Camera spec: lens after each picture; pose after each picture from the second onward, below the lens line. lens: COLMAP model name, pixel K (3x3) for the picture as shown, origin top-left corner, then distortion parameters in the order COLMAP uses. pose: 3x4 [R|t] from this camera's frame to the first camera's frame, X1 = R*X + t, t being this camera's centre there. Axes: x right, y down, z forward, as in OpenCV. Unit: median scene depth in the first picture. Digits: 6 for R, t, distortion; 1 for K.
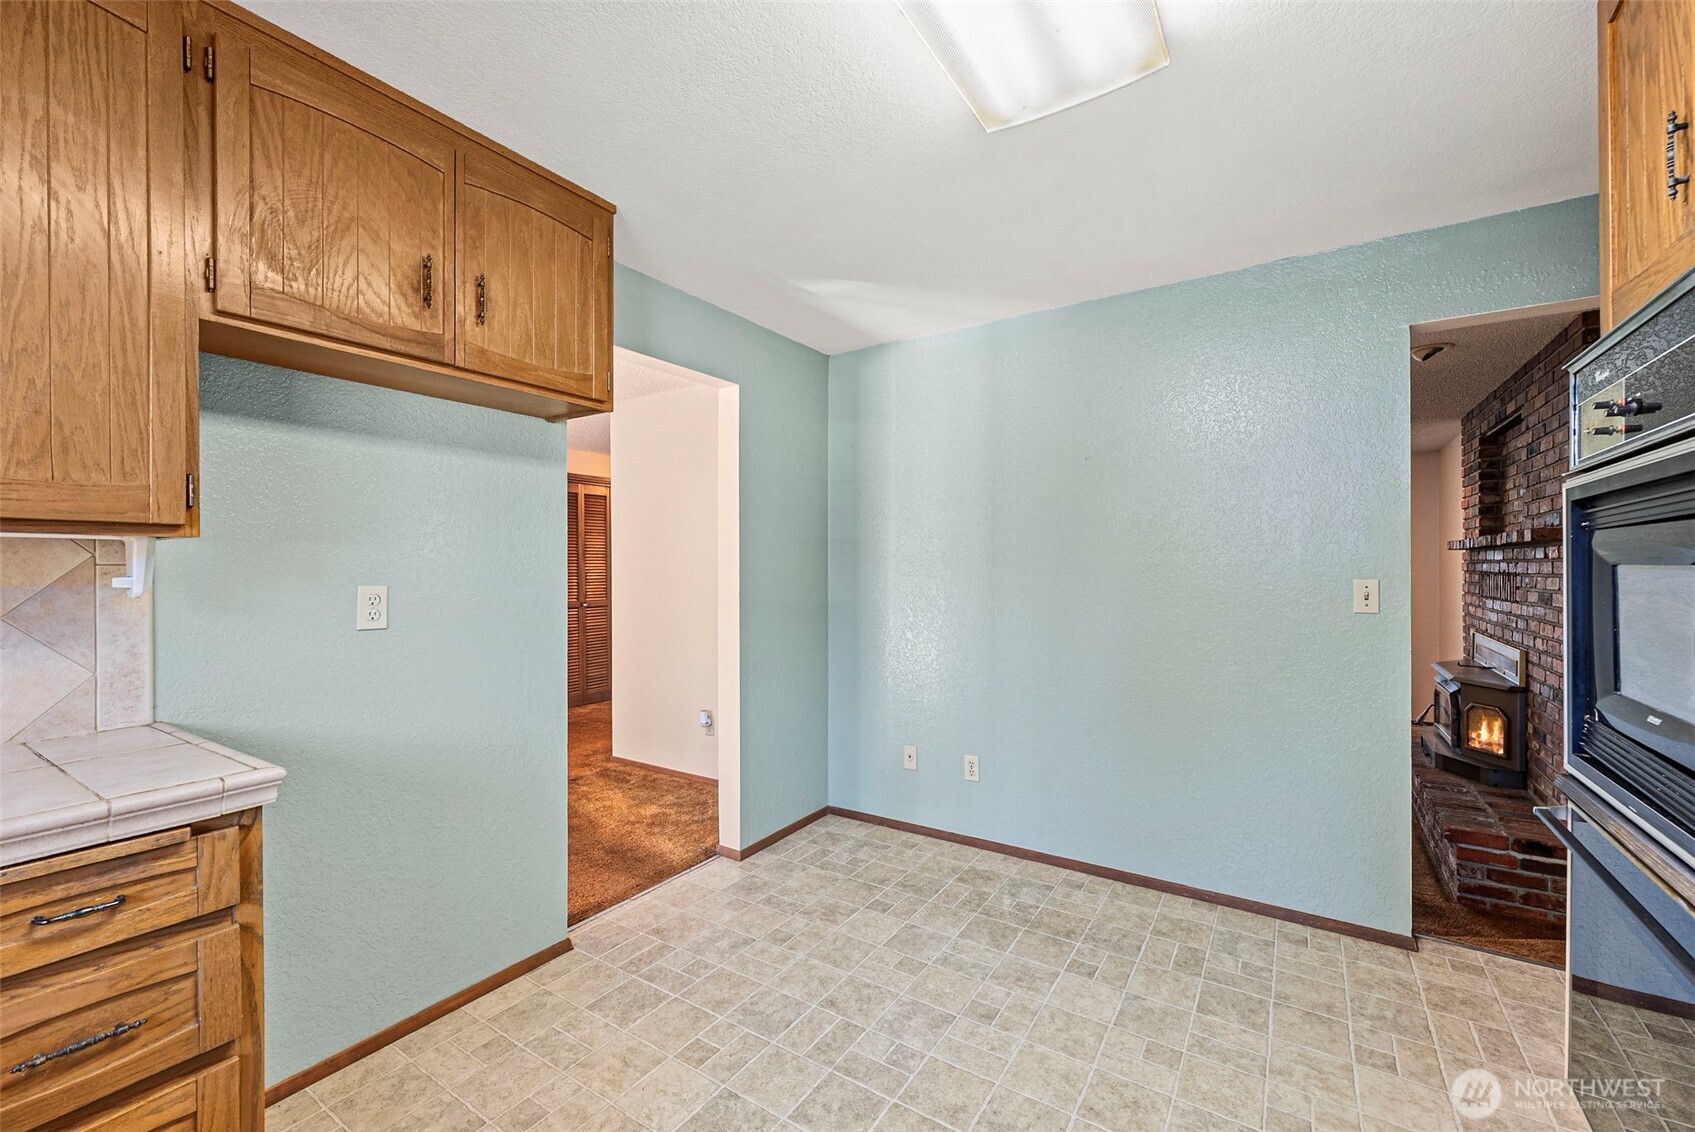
lens RADIAL K [[692.9, 0, 850.8], [0, 692.9, 567.5], [0, 0, 1]] dist [-0.000319, -0.000065]
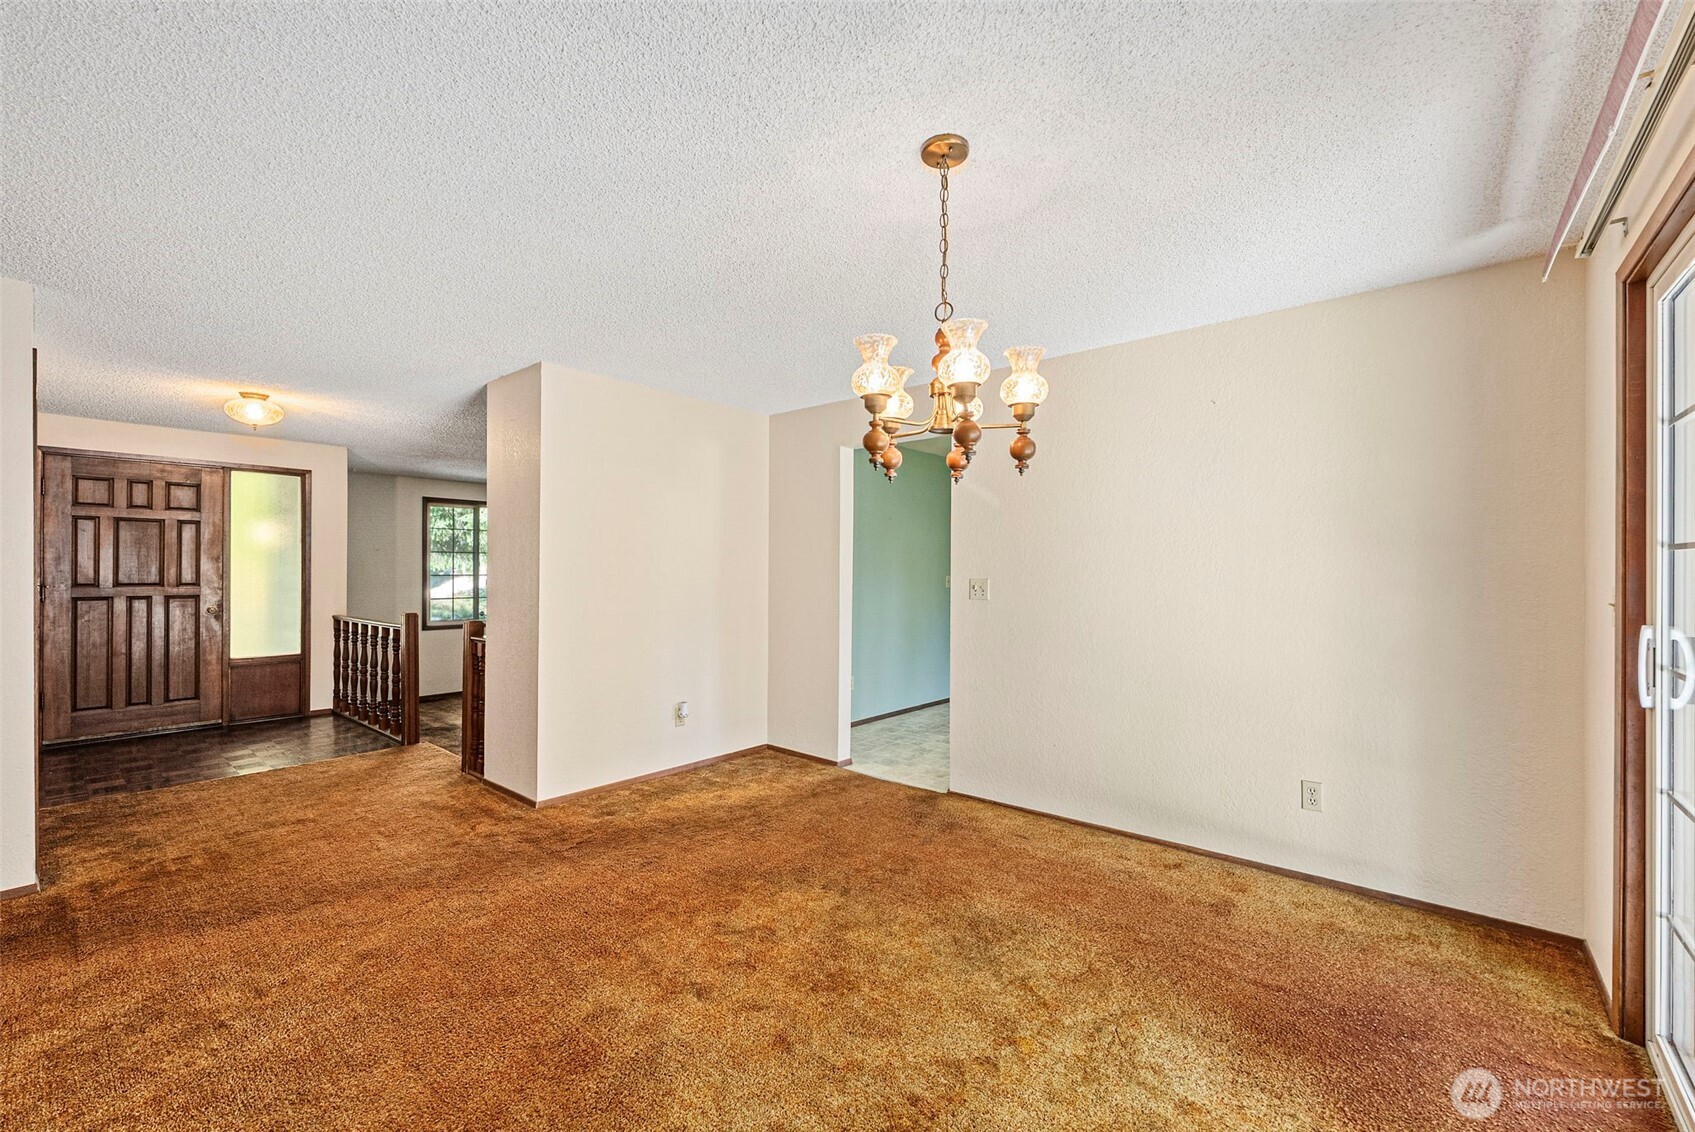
lens RADIAL K [[692.9, 0, 853.3], [0, 692.9, 572.3], [0, 0, 1]] dist [-0.000319, -0.000065]
pose [[0.118823, 0.006869, 0.992892, -2.107214], [-0.003803, 0.999972, -0.006463, 0.023581], [-0.992908, -0.003008, 0.118846, 1.045329]]
